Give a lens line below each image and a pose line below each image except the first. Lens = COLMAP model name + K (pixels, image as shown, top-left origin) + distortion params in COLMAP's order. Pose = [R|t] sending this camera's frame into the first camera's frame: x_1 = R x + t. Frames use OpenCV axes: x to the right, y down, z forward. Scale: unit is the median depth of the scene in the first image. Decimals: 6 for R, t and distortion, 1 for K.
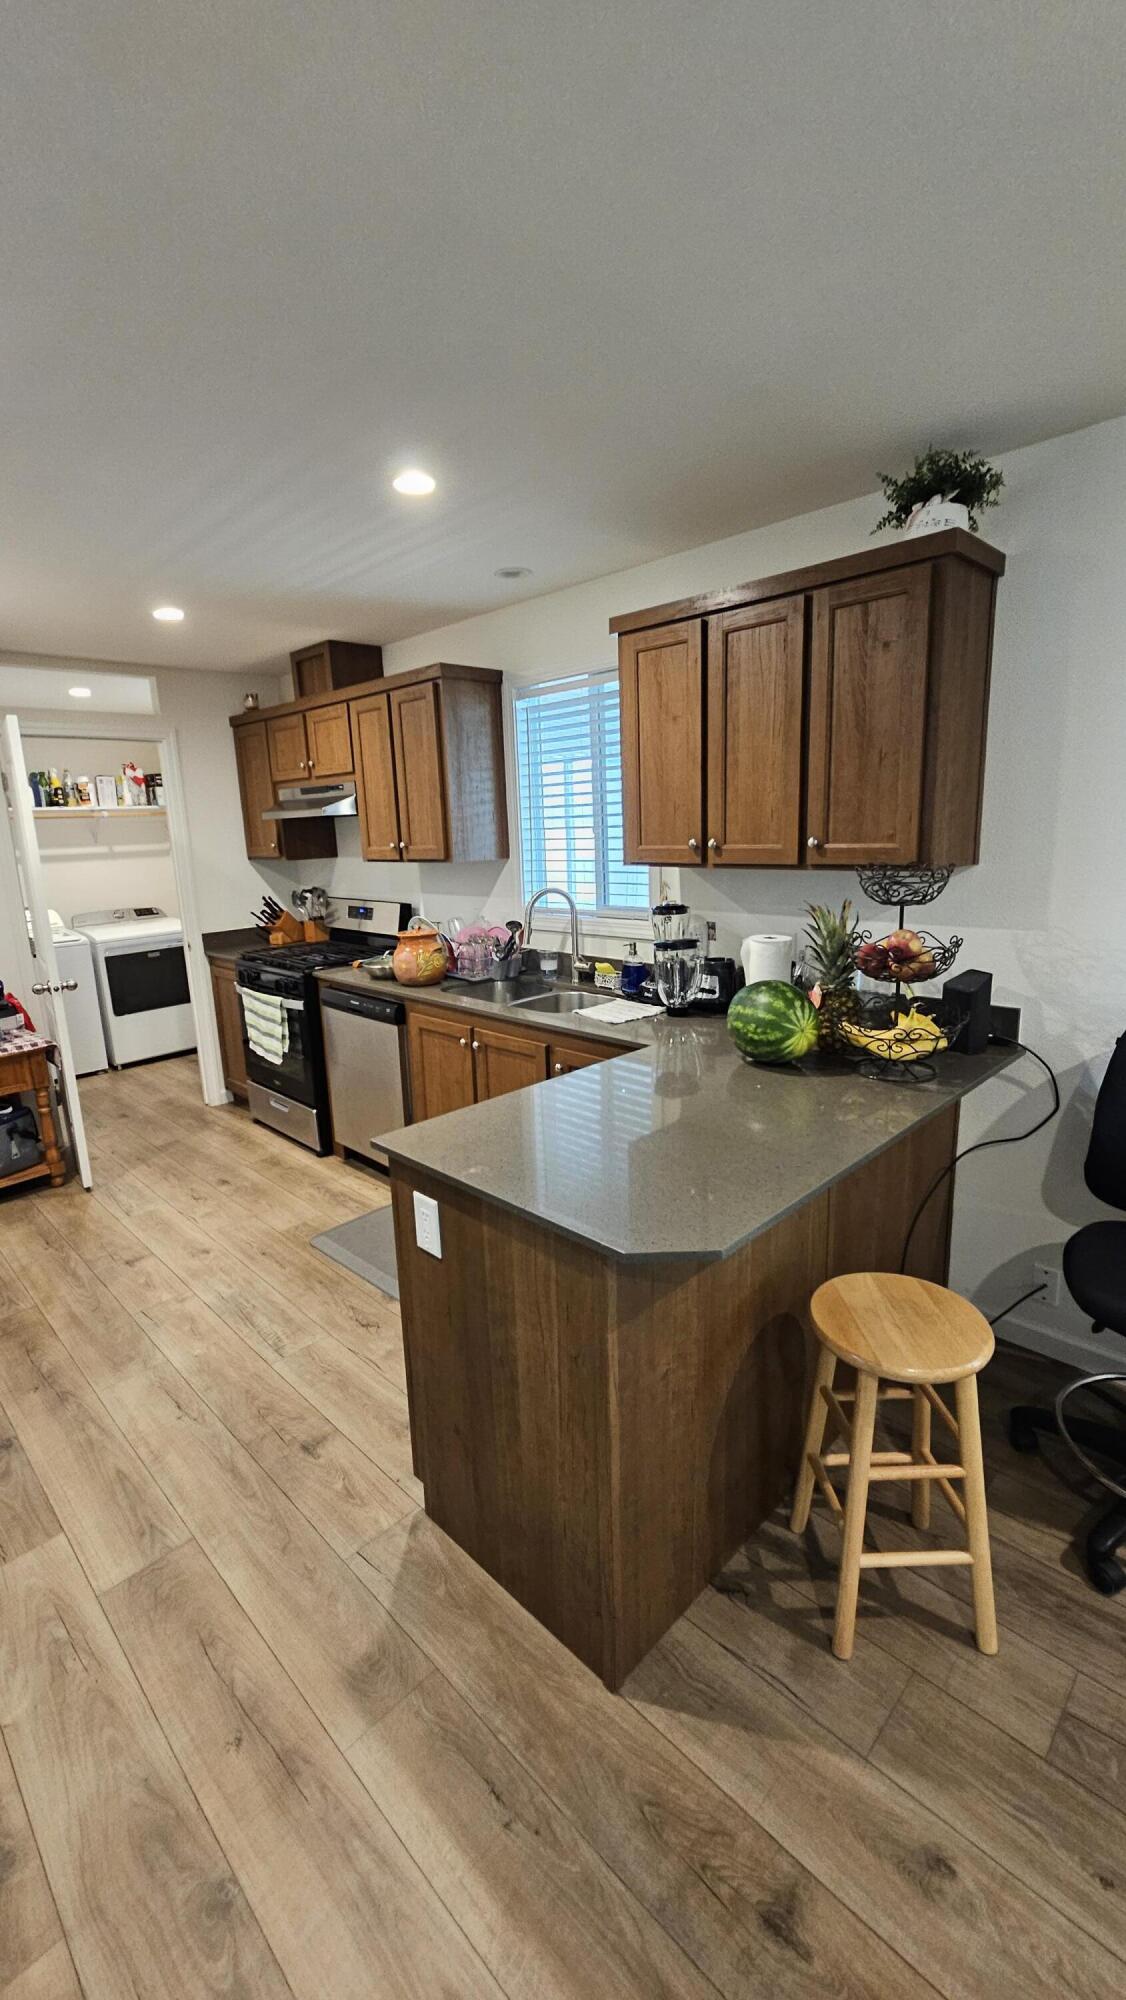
lens RADIAL K [[824.4, 0, 565.0], [0, 824.4, 988.5], [0, 0, 1]] dist [-0.001397, -0.000172]
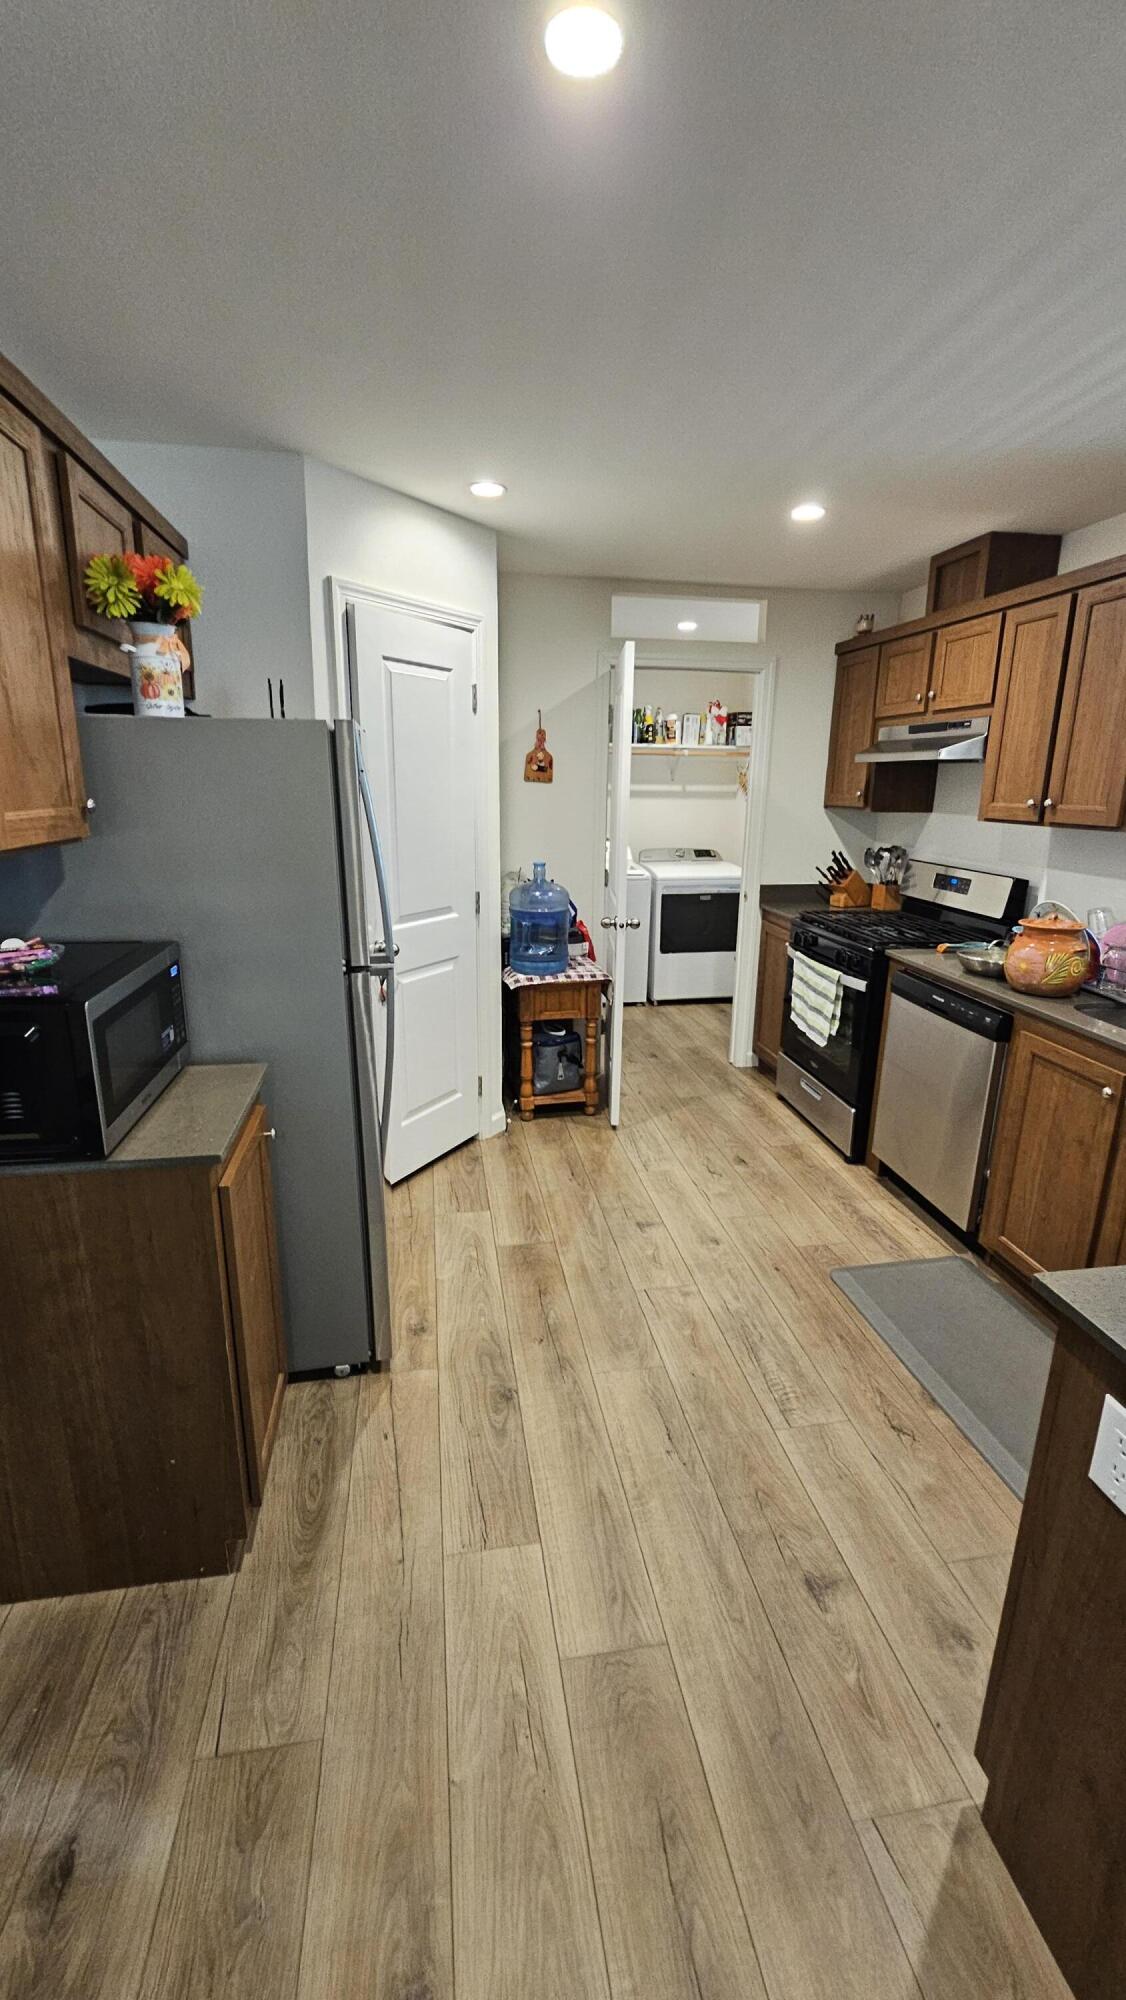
lens RADIAL K [[824.4, 0, 565.0], [0, 824.4, 988.5], [0, 0, 1]] dist [-0.001397, -0.000172]
pose [[0.810979, 0.191576, -0.552821, -0.098891], [-0.160478, 0.981470, 0.104703, -0.015840], [0.562636, 0.003804, 0.826696, 0.129022]]
